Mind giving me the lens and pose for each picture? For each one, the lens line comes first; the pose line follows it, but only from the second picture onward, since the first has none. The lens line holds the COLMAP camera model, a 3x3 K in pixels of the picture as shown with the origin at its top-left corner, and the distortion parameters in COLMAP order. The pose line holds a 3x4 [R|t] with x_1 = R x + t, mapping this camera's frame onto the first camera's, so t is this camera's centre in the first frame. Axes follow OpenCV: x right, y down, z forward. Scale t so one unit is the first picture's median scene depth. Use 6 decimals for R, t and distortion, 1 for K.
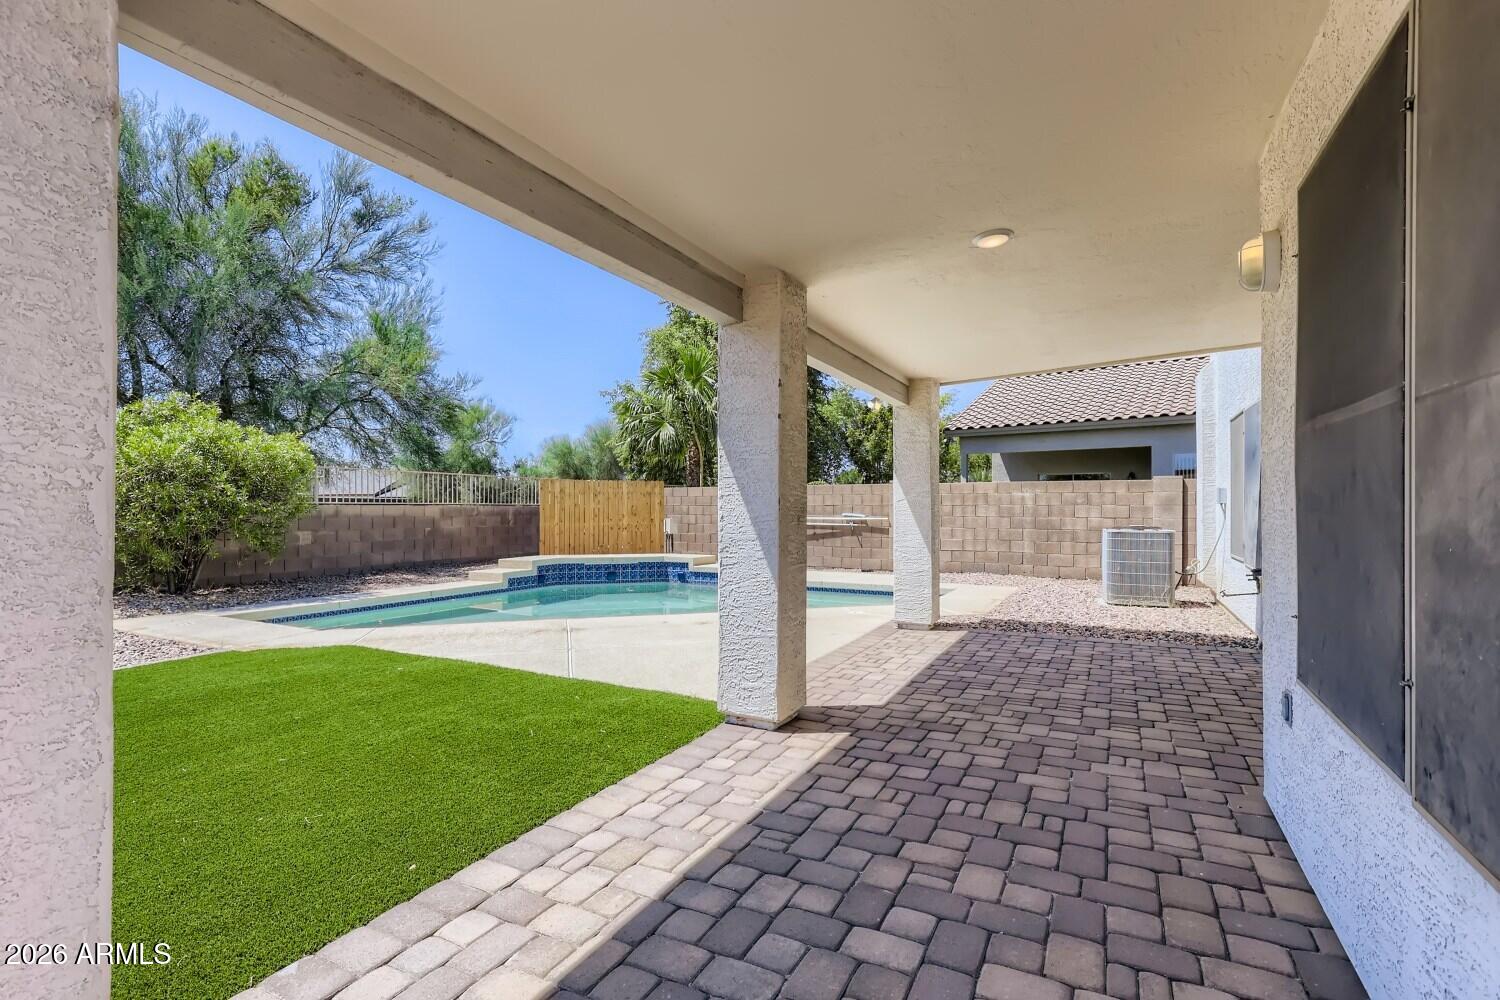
lens RADIAL K [[690.5, 0, 743.6], [0, 690.5, 509.1], [0, 0, 1]] dist [0.009648, -0.000362]
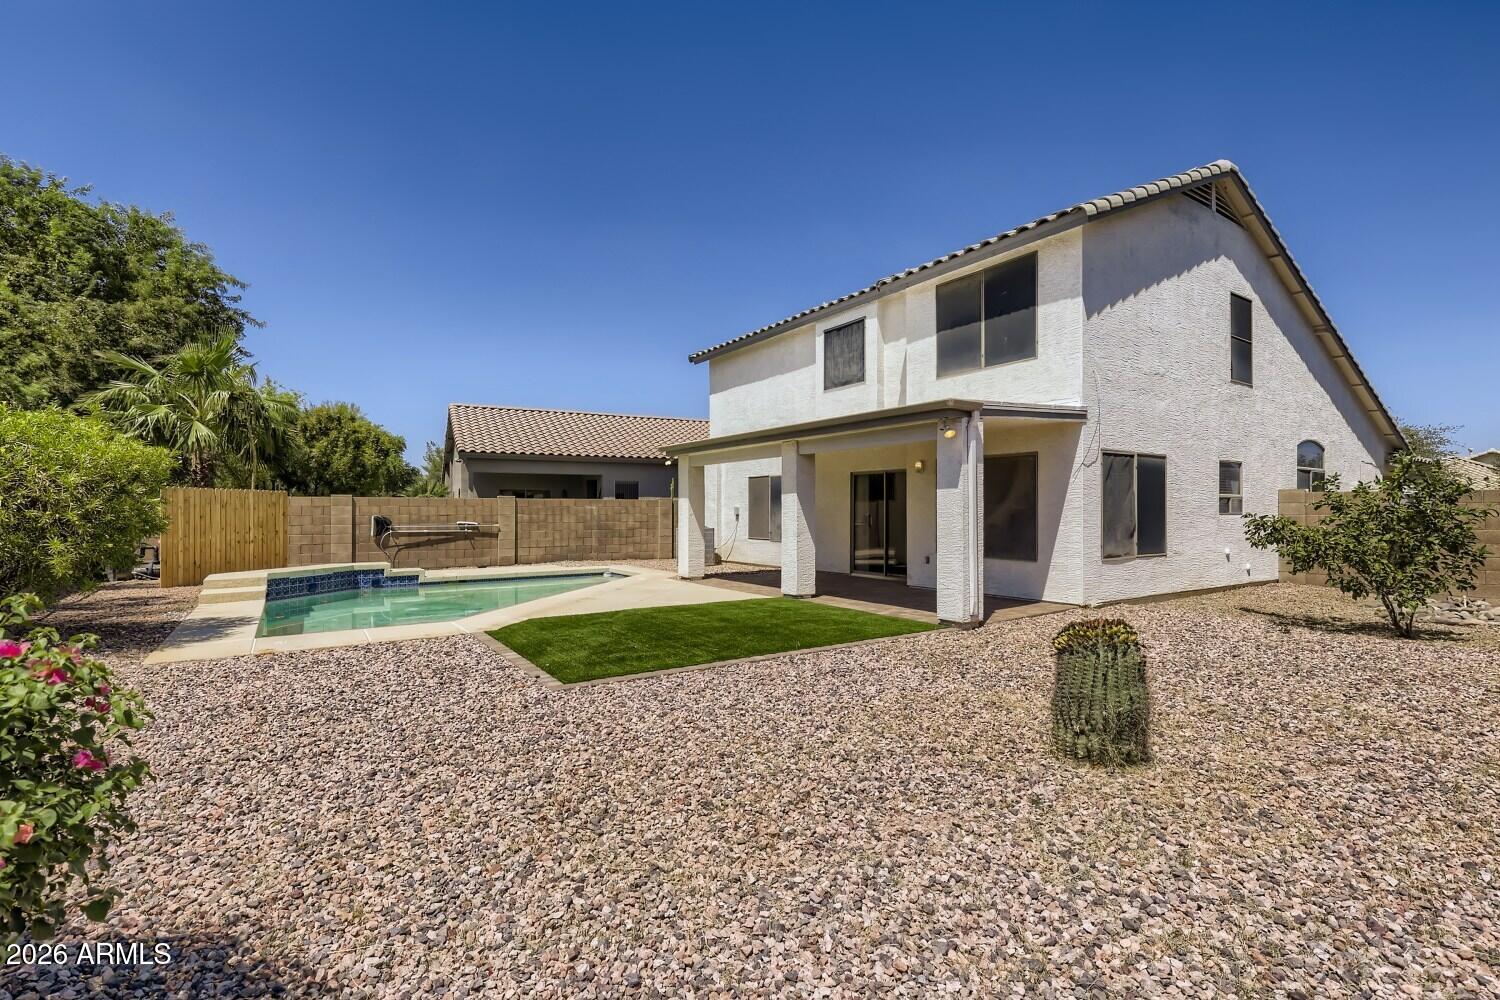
lens RADIAL K [[690.5, 0, 761.7], [0, 690.5, 505.0], [0, 0, 1]] dist [0.009648, -0.000362]
pose [[0.461609, 0.005906, 0.887064, -0.768178], [0.004455, 0.999950, -0.008976, -0.011045], [-0.887072, 0.008095, 0.461560, -0.039874]]
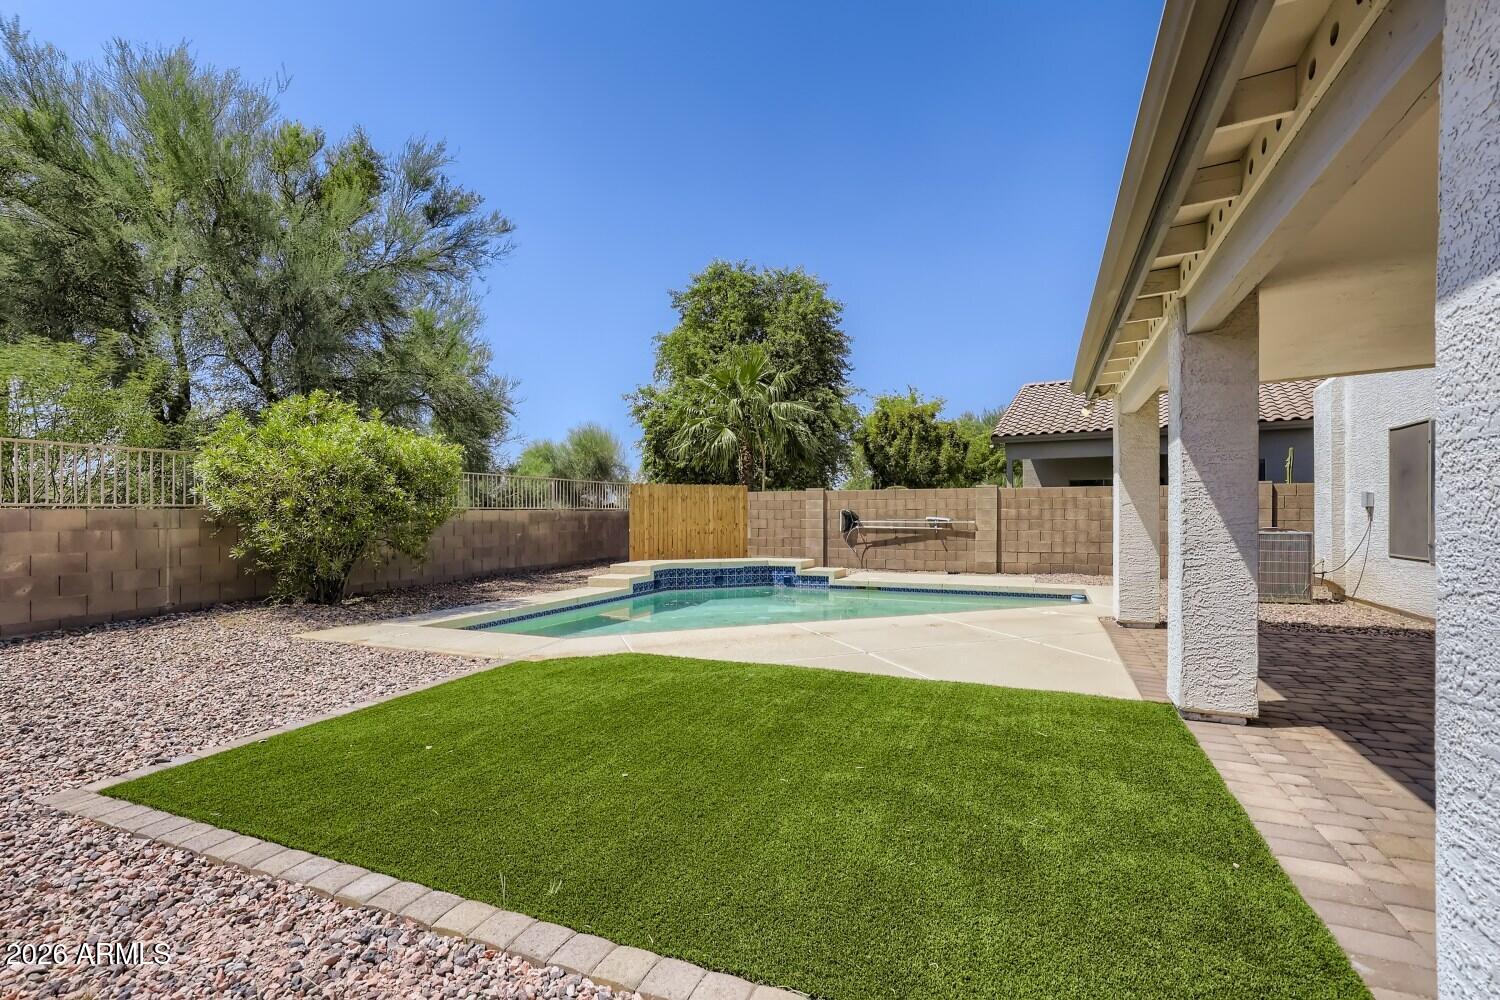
lens RADIAL K [[690.5, 0, 744.2], [0, 690.5, 505.9], [0, 0, 1]] dist [0.009648, -0.000362]
pose [[0.996334, -0.001347, 0.085538, -0.235773], [0.002310, 0.999935, -0.011159, 0.000333], [-0.085518, 0.011315, 0.996272, 0.007390]]
